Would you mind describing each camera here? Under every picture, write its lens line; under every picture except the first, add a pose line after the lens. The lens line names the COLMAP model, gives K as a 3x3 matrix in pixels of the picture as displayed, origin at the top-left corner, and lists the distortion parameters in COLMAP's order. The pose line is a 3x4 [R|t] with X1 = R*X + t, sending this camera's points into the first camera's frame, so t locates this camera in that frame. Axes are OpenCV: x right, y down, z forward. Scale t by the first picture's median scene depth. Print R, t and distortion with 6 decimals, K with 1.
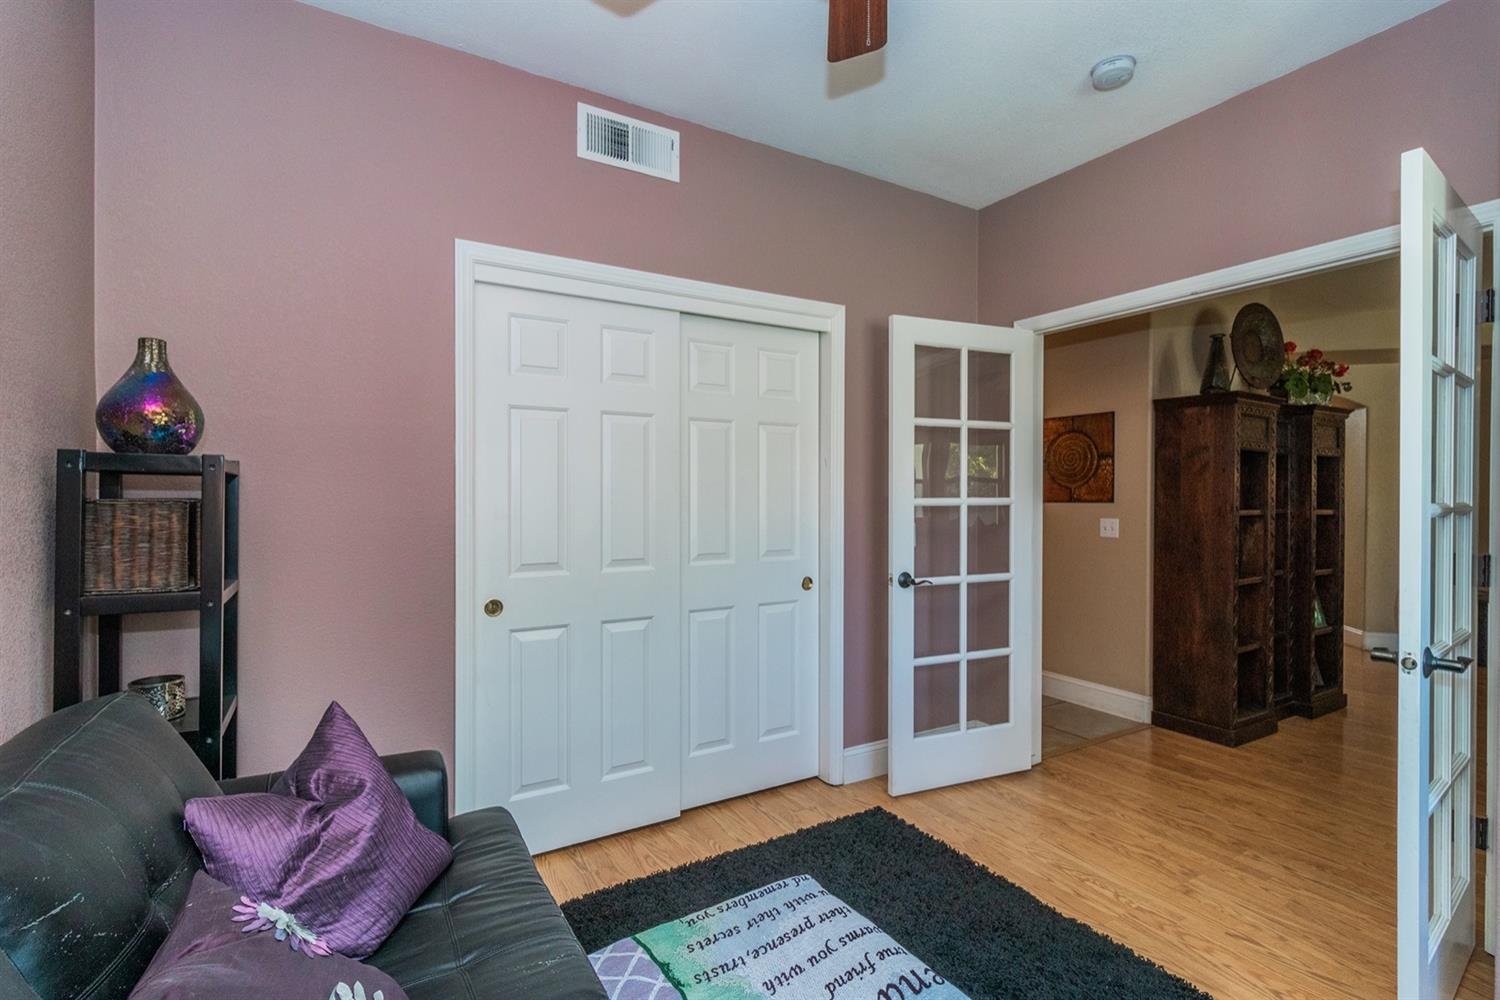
lens RADIAL K [[692.0, 0, 751.4], [0, 692.0, 510.1], [0, 0, 1]] dist [0.002686, 0.000774]
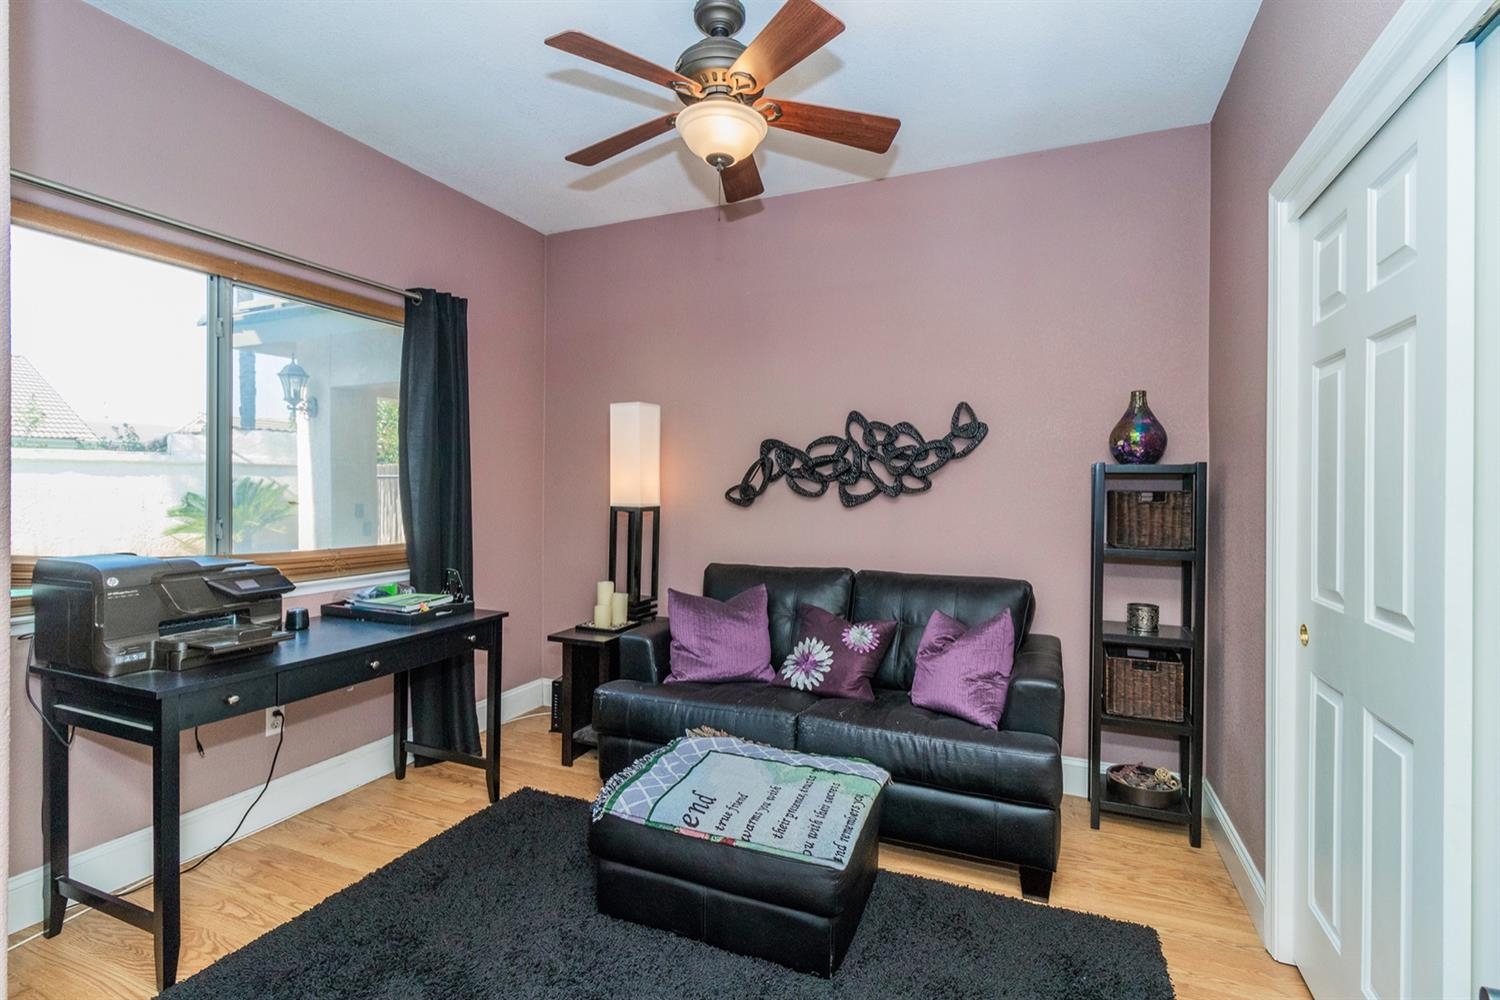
lens RADIAL K [[692.0, 0, 753.4], [0, 692.0, 495.4], [0, 0, 1]] dist [0.002686, 0.000774]
pose [[-0.809347, 0.000713, -0.587331, 0.881834], [-0.007645, 0.999902, 0.011748, -0.018839], [0.587281, 0.013999, -0.809262, 1.956299]]
